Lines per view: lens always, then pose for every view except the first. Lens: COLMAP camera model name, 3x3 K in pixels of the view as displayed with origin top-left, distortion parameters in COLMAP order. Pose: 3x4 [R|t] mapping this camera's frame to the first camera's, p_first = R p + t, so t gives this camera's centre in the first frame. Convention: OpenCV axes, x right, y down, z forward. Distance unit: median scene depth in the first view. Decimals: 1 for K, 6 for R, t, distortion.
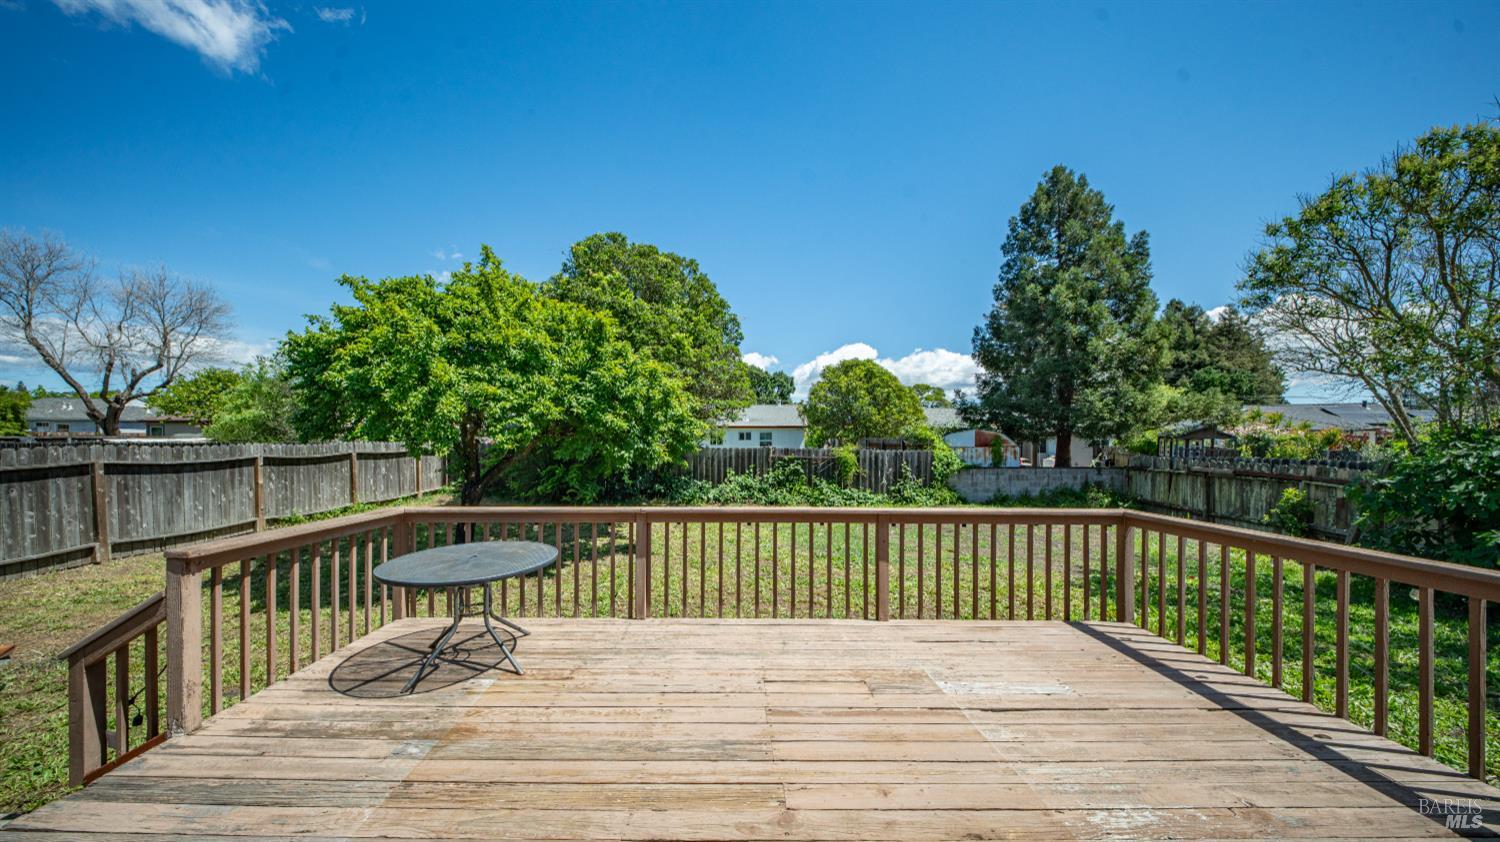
lens RADIAL K [[466.7, 0, 729.6], [0, 466.7, 443.0], [0, 0, 1]] dist [-0.001334, -0.000133]
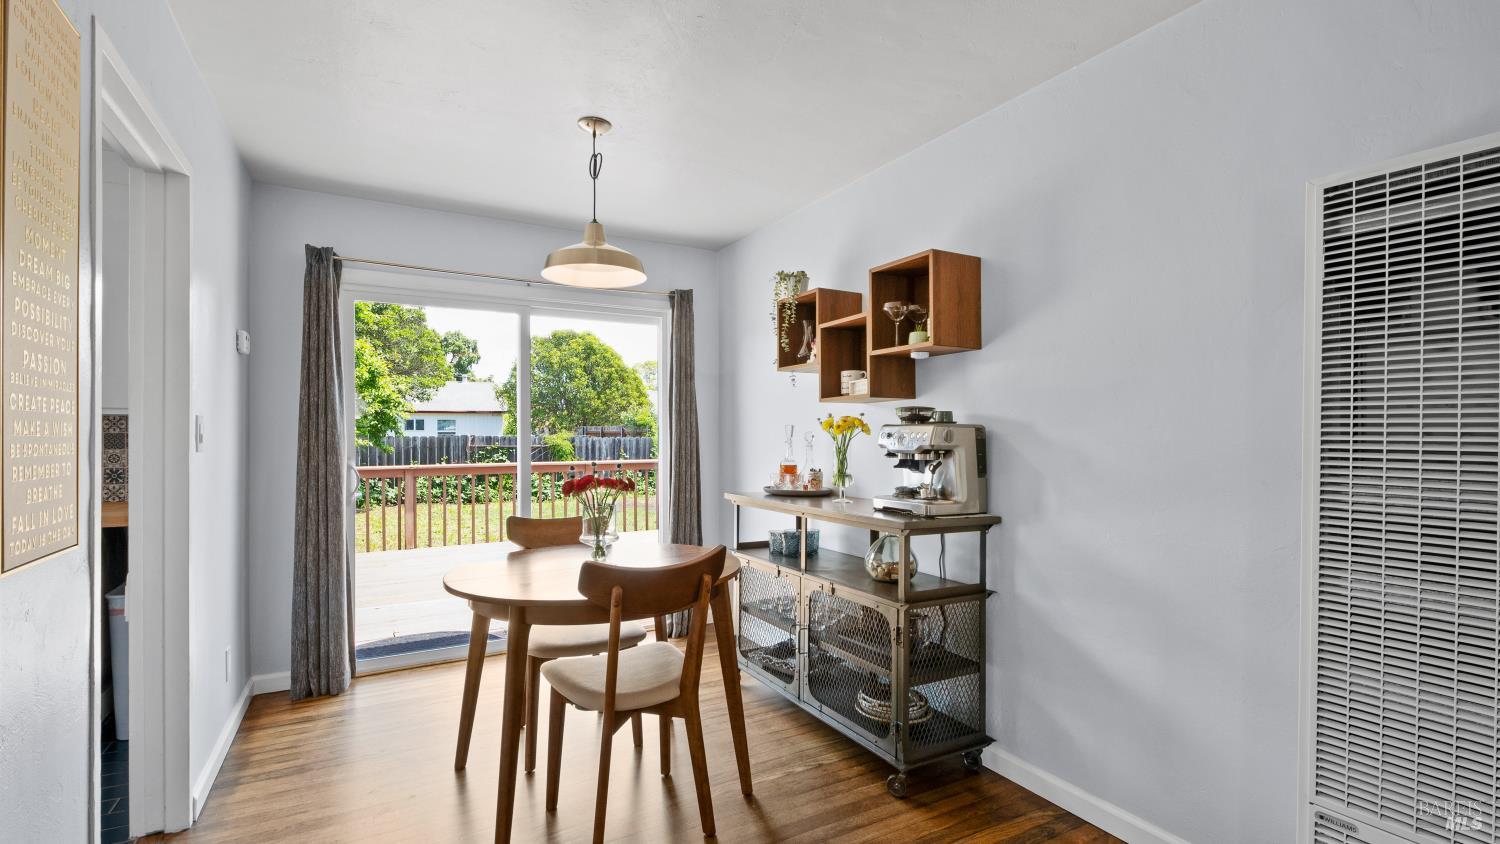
lens RADIAL K [[676.1, 0, 748.8], [0, 676.1, 431.3], [0, 0, 1]] dist [-0.000532, -0.000648]
pose [[0.867523, -0.001996, 0.497392, -0.091890], [0.007362, 0.999934, -0.008827, 0.019349], [-0.497342, 0.011320, 0.867481, -0.343025]]
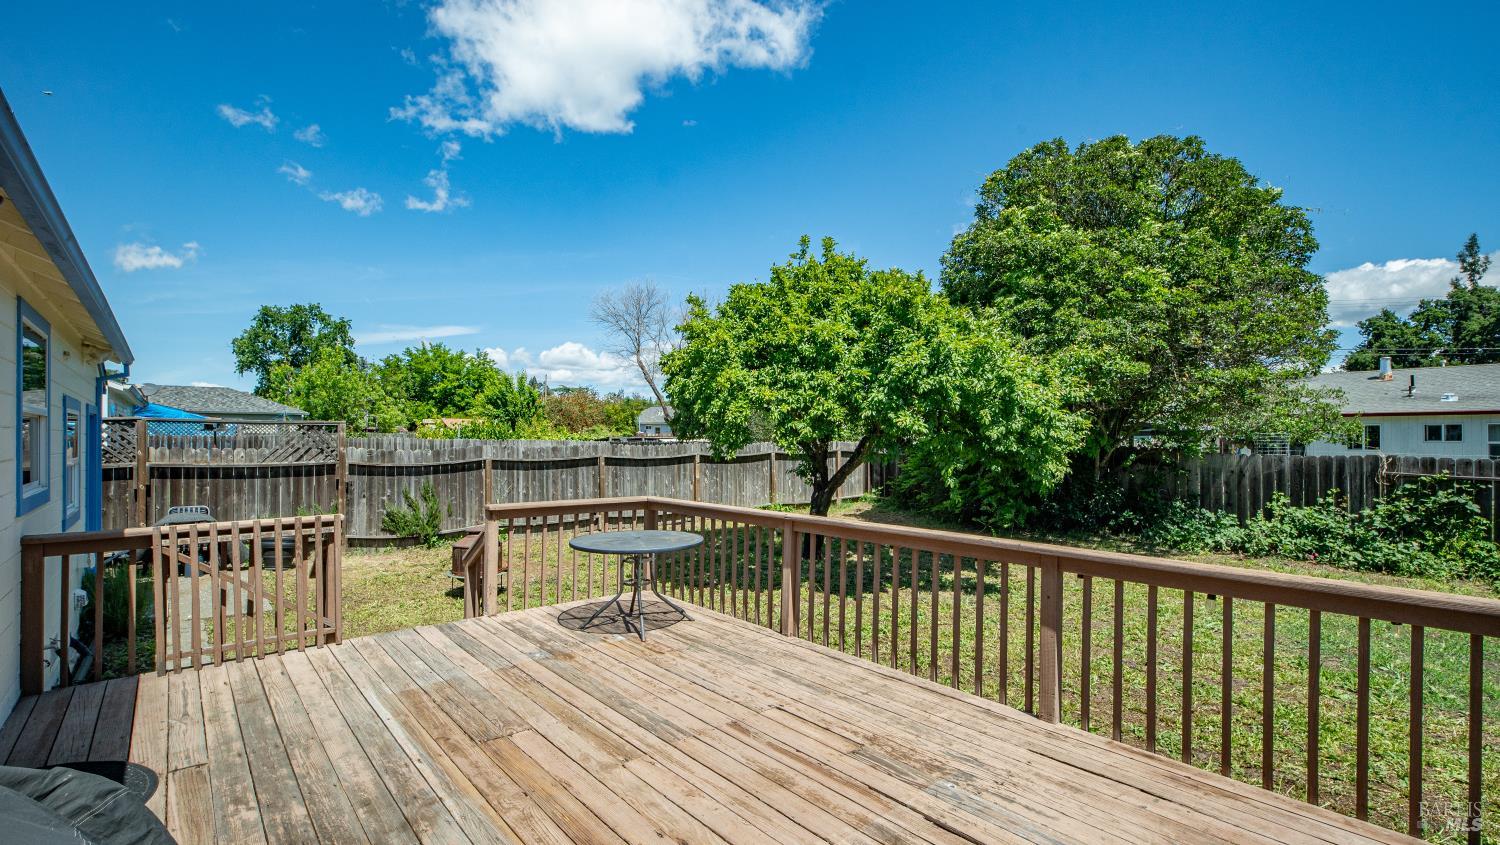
lens RADIAL K [[669.8, 0, 745.0], [0, 669.8, 434.9], [0, 0, 1]] dist [0.001647, -0.001209]
pose [[0.649108, -0.004611, -0.760682, 0.220885], [-0.005901, 0.999921, -0.011097, -0.000825], [0.760673, 0.011692, 0.649030, 0.021868]]
